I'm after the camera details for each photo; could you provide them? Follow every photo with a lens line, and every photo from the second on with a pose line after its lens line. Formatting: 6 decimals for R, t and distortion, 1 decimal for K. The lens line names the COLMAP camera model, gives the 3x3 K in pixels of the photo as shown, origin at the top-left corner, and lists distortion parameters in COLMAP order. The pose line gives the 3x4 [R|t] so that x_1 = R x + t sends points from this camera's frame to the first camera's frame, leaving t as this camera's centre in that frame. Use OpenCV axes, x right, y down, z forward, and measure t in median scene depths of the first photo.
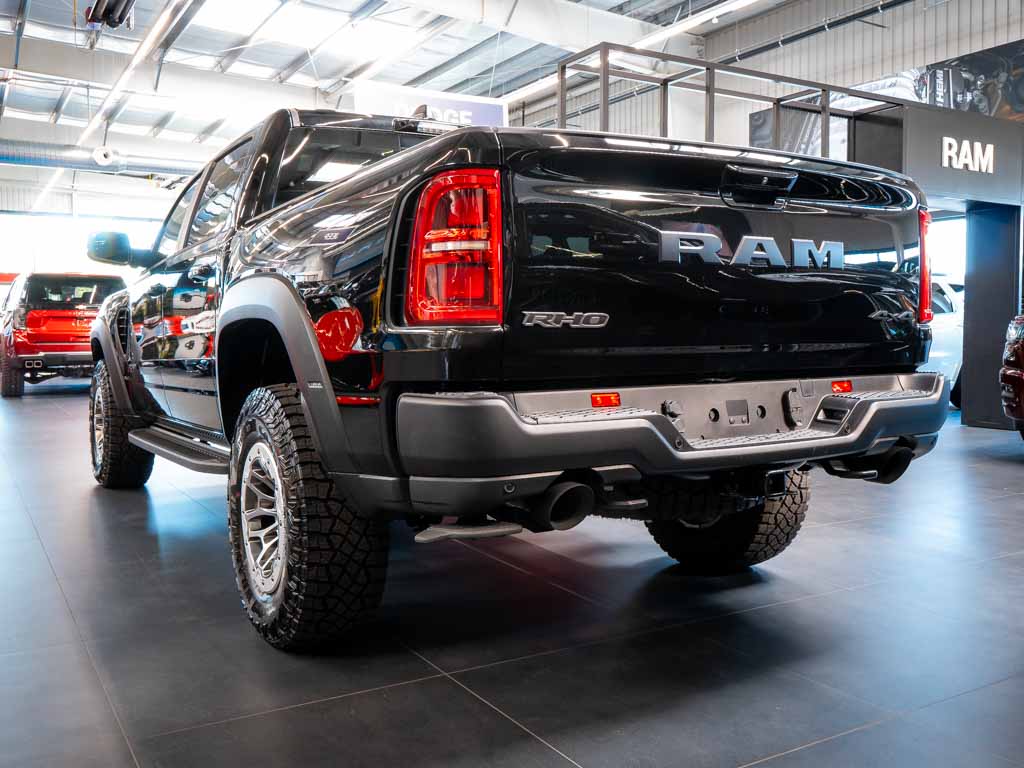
lens RADIAL K [[914.7, 0, 442.0], [0, 914.7, 383.0], [0, 0, 1]] dist [-0.005506, -0.009037]
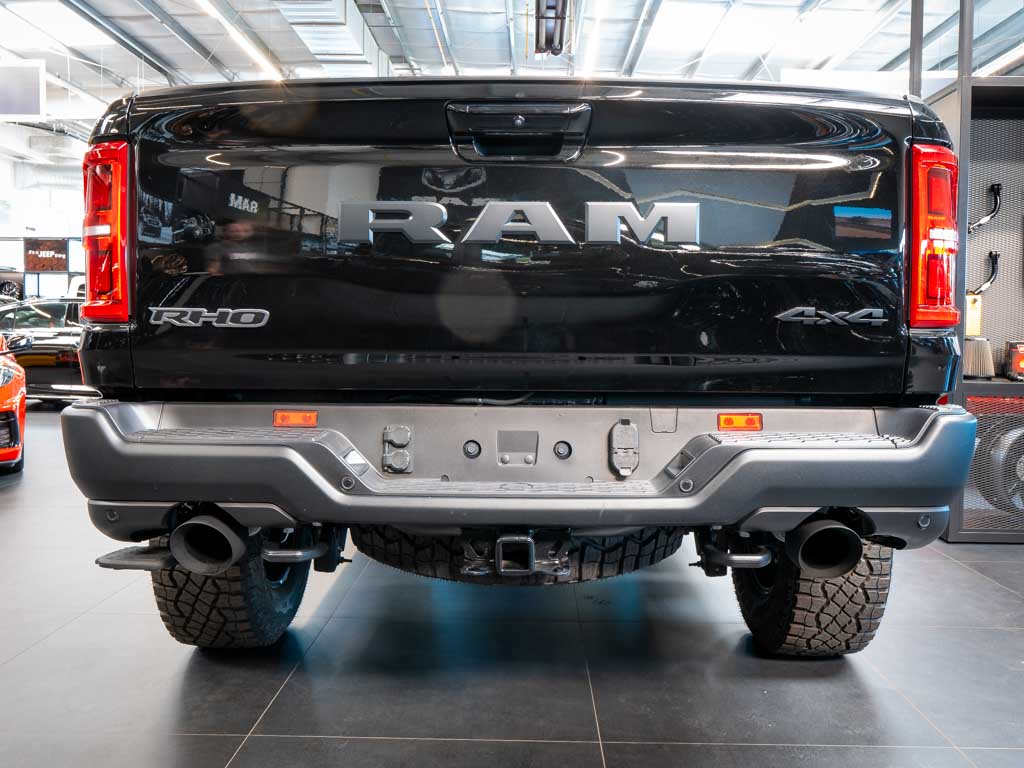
lens RADIAL K [[877.0, 0, 512.0], [0, 877.0, 384.0], [0, 0, 1]] dist [-0.009869, -0.020704]
pose [[0.870038, 0.039331, -0.491413, 0.666231], [-0.041690, 0.999112, 0.006153, -0.022934], [0.491219, 0.015134, 0.870905, 0.400950]]
